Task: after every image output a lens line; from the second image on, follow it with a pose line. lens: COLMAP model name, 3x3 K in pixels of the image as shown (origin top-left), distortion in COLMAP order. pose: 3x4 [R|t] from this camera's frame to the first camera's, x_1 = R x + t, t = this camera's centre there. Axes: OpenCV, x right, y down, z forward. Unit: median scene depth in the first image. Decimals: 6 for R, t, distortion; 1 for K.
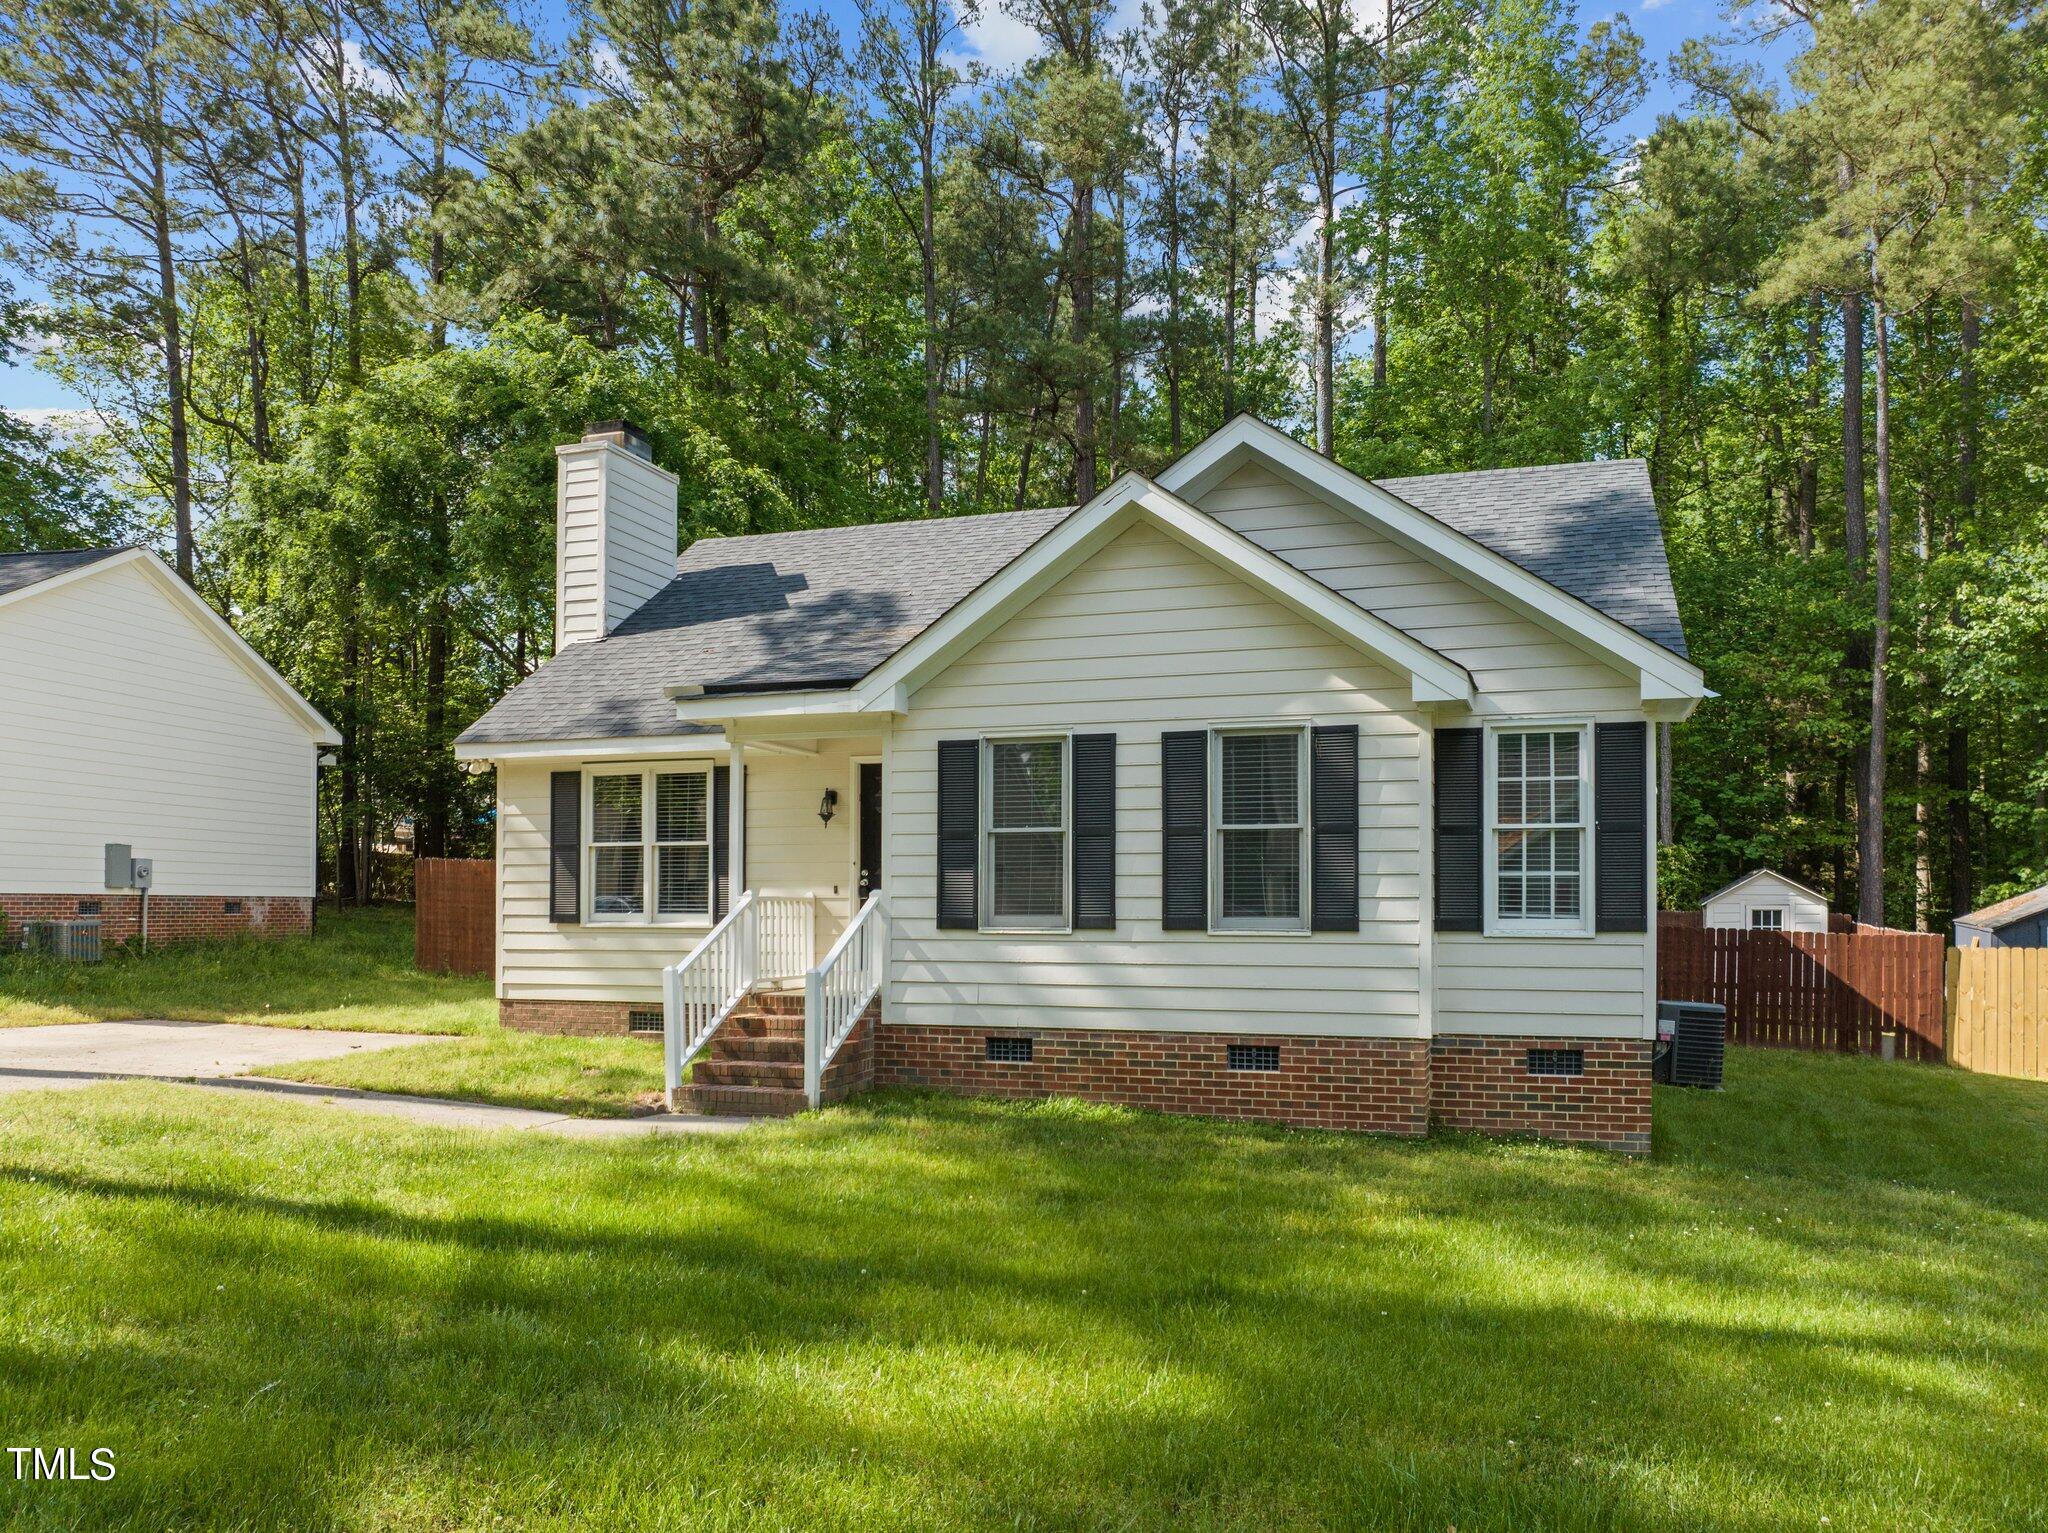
lens RADIAL K [[1470.7, 0, 1056.1], [0, 1470.7, 854.9], [0, 0, 1]] dist [-0.034222, 0.004421]
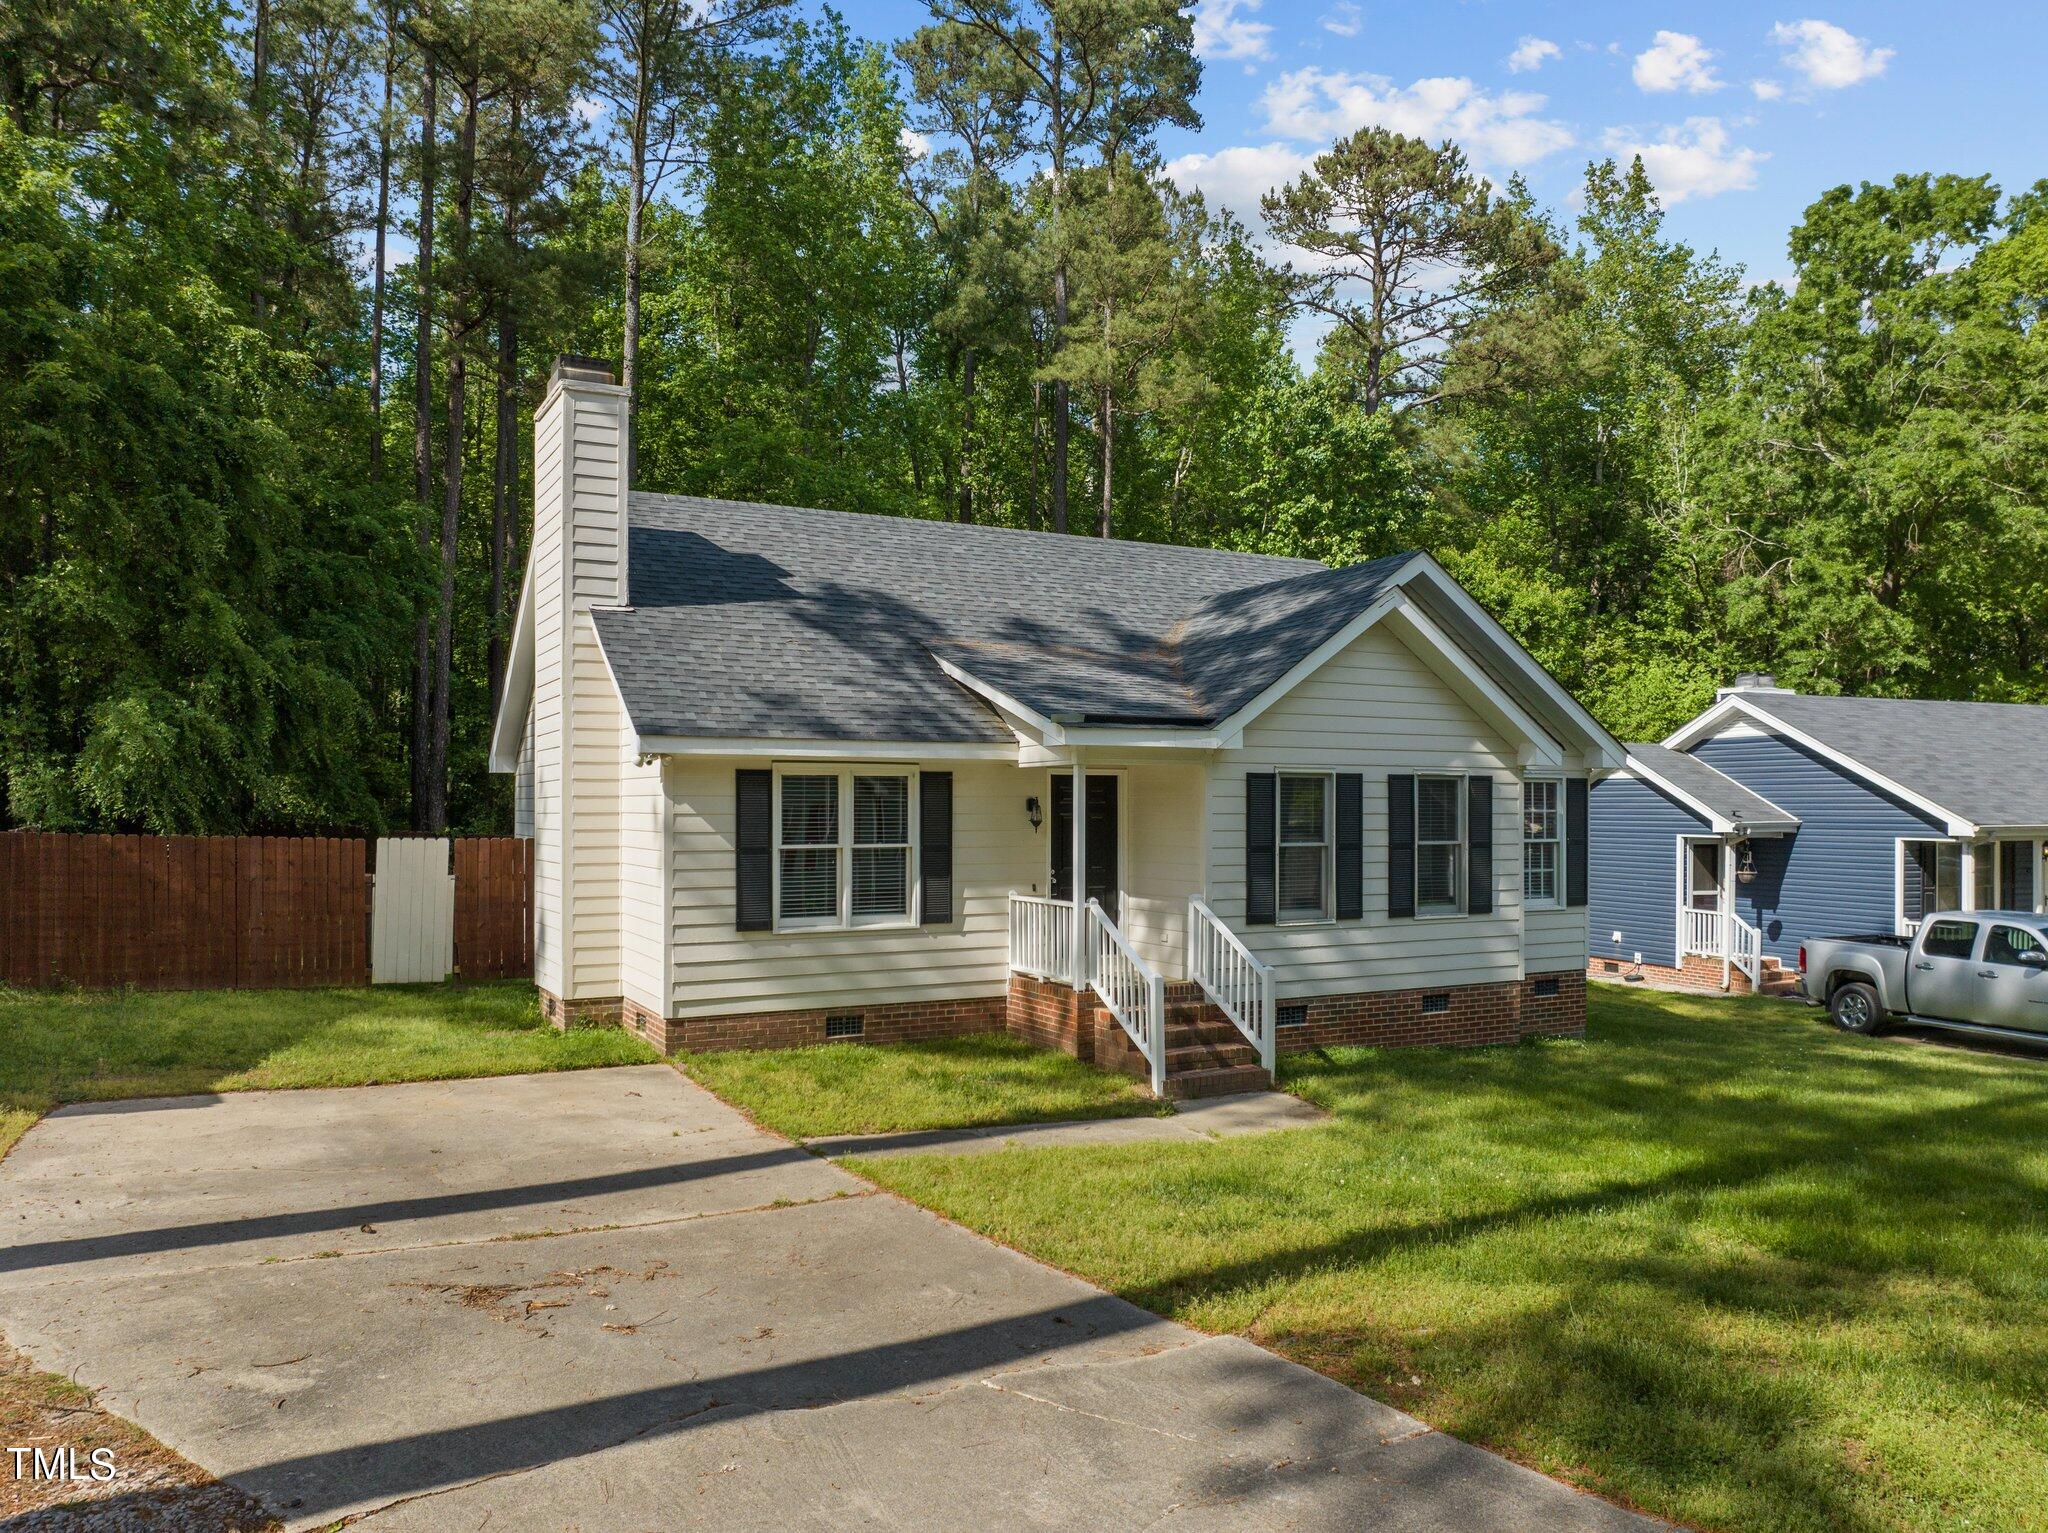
lens RADIAL K [[1427.6, 0, 1023.5], [0, 1427.6, 774.4], [0, 0, 1]] dist [-0.032140, -0.001486]
pose [[0.696108, 0.016316, 0.717752, -1.125056], [-0.025220, 0.999680, 0.001734, -0.076938], [-0.717494, -0.019309, 0.696297, 0.311239]]
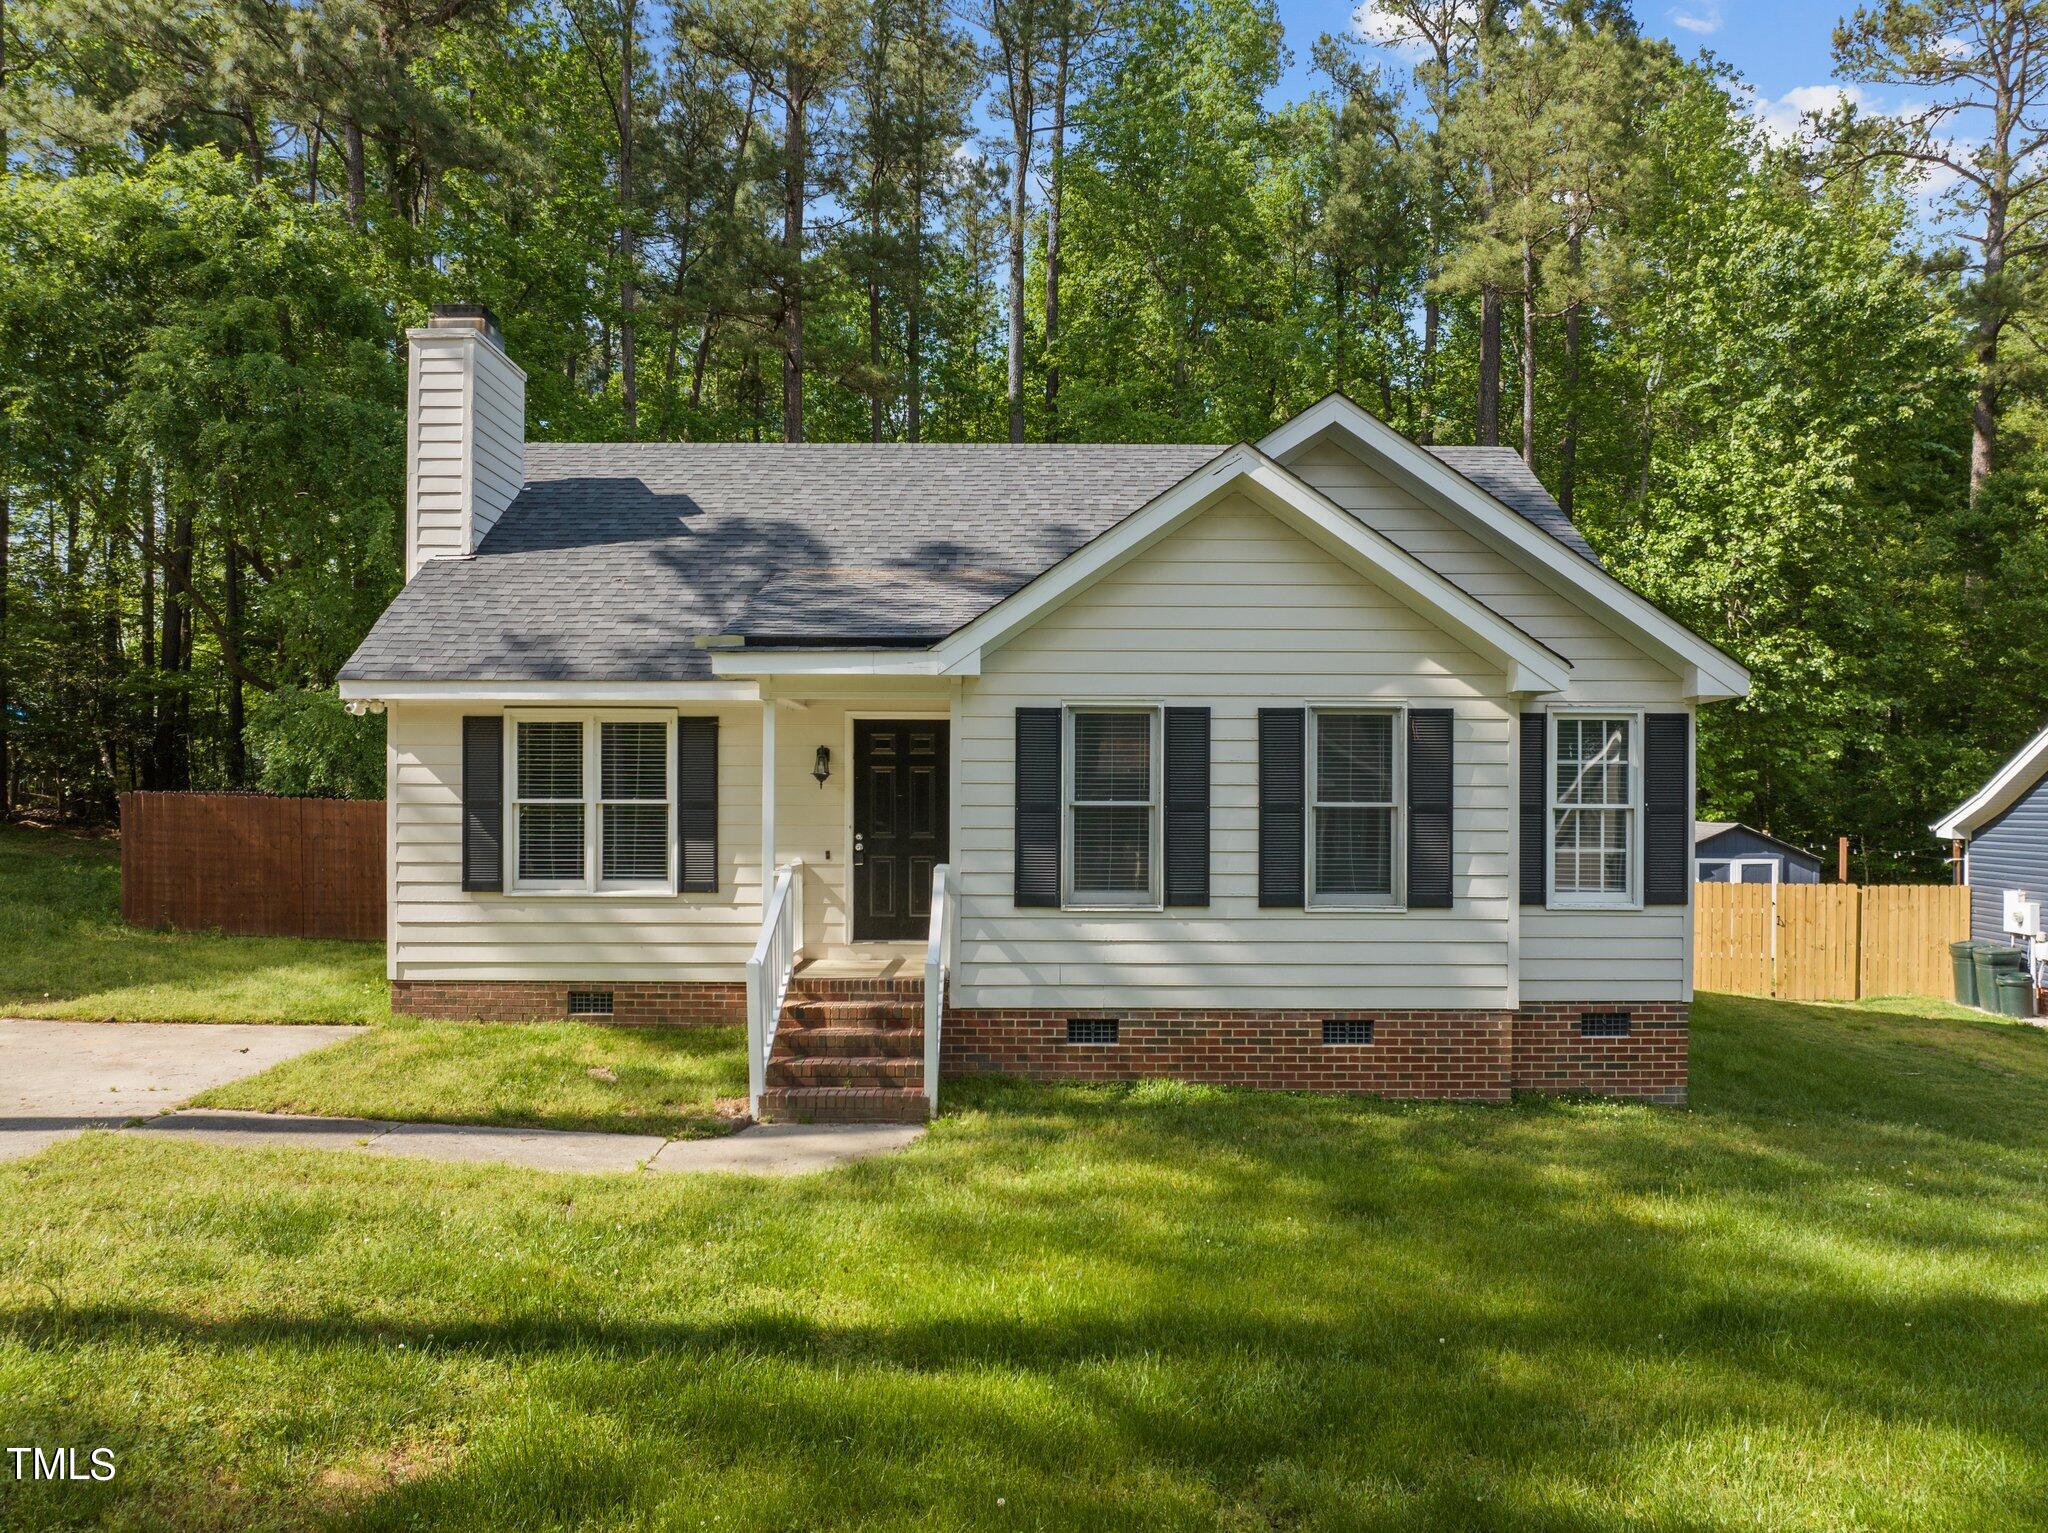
lens RADIAL K [[1437.0, 0, 1025.1], [0, 1437.0, 772.7], [0, 0, 1]] dist [-0.036013, 0.008232]
pose [[0.949306, 0.008978, 0.314226, -0.380558], [-0.013654, 0.999826, 0.012683, -0.049738], [-0.314058, -0.016330, 0.949263, 0.126911]]
